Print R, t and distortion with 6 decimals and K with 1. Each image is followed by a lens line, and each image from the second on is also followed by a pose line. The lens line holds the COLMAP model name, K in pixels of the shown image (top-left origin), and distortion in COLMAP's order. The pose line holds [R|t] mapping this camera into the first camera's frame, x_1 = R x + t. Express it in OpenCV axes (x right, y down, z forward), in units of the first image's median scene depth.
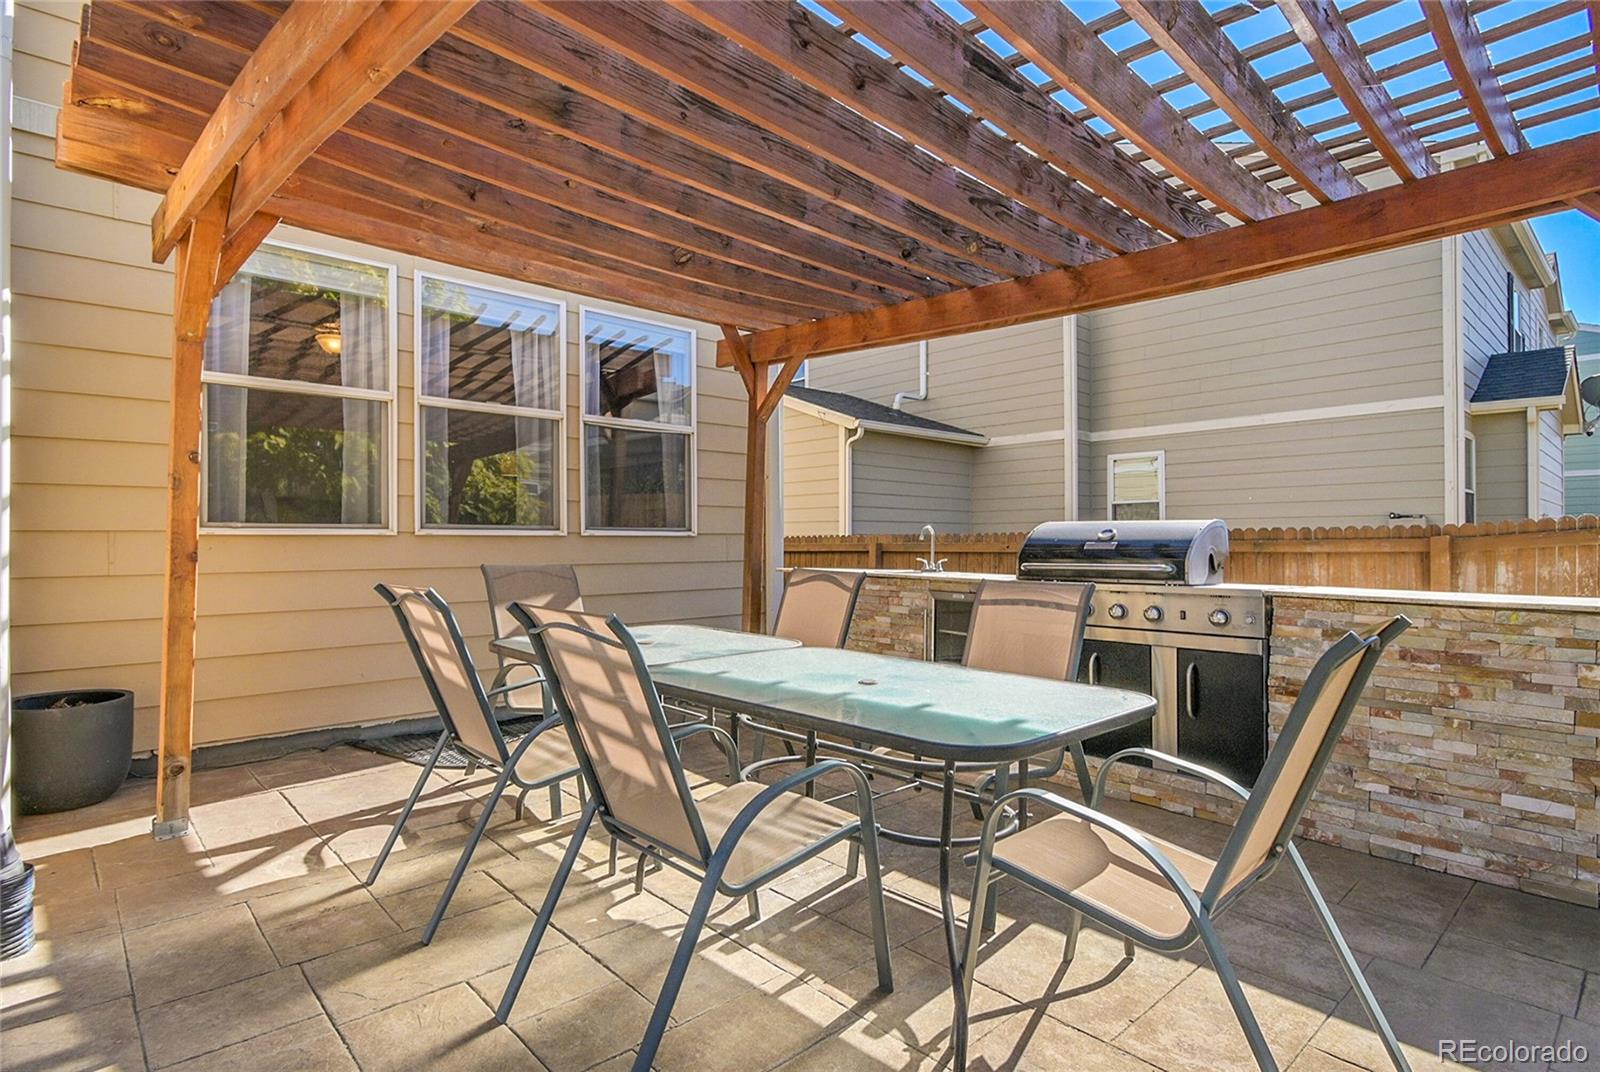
lens RADIAL K [[808.3, 0, 800.0], [0, 808.3, 536.0], [0, 0, 1]] dist [-0.002144, -0.000517]
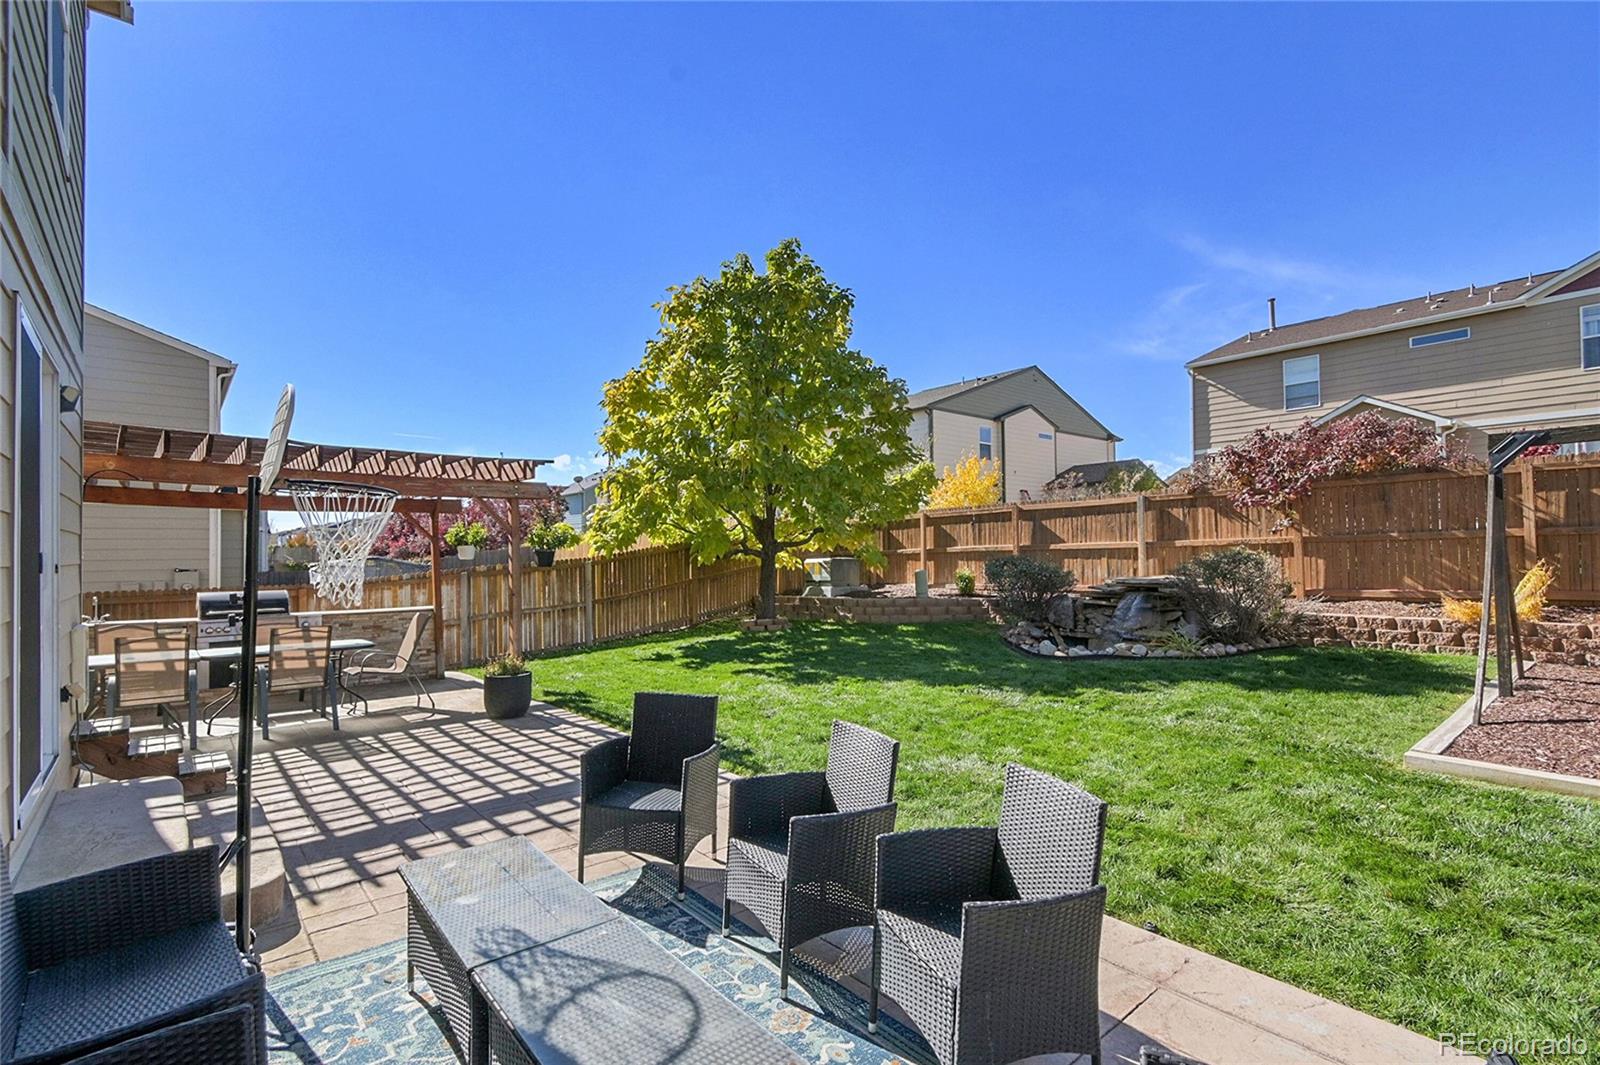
lens RADIAL K [[751.3, 0, 800.0], [0, 751.3, 532.5], [0, 0, 1]] dist [0.001730, 0.000775]
pose [[0.038385, 0.028680, 0.998851, -1.664125], [0.006655, 0.999559, -0.028956, -0.109332], [-0.999241, 0.007759, 0.038177, -0.703953]]
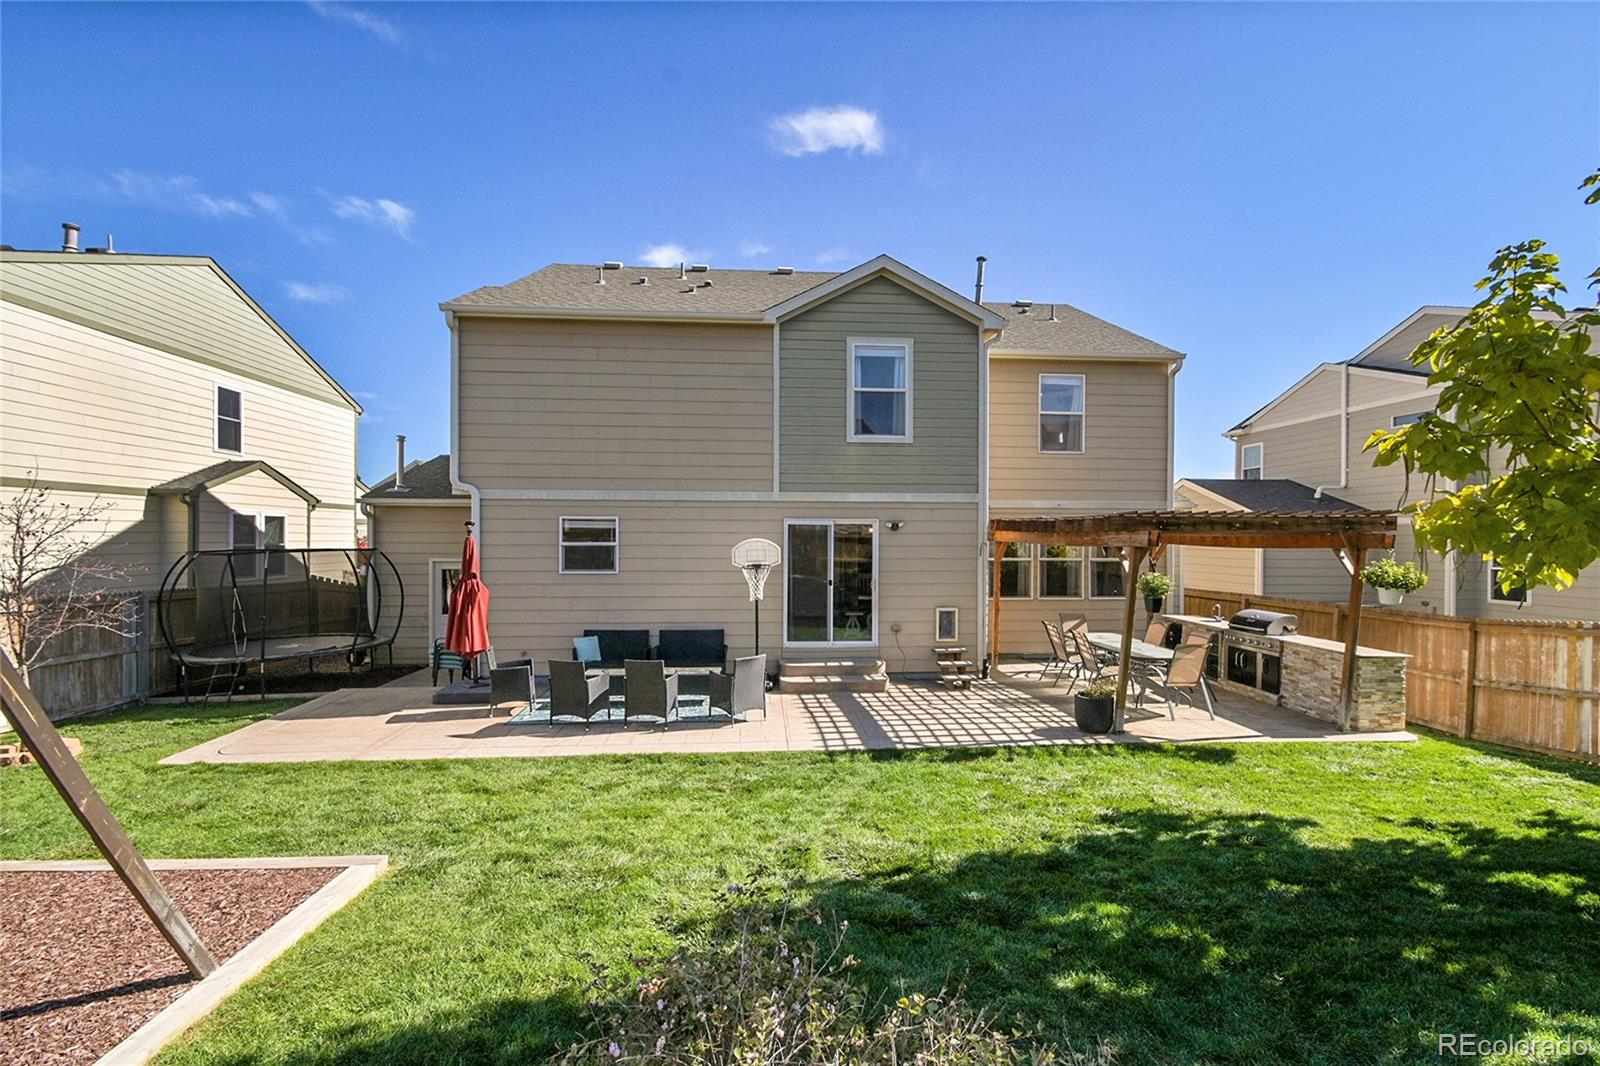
lens RADIAL K [[727.1, 0, 818.6], [0, 727.1, 544.9], [0, 0, 1]] dist [0.003534, 0.000031]
pose [[0.792115, 0.012643, -0.610242, 0.669353], [-0.002723, 0.999849, 0.017180, -0.288502], [0.610366, -0.011947, 0.792029, -2.020677]]
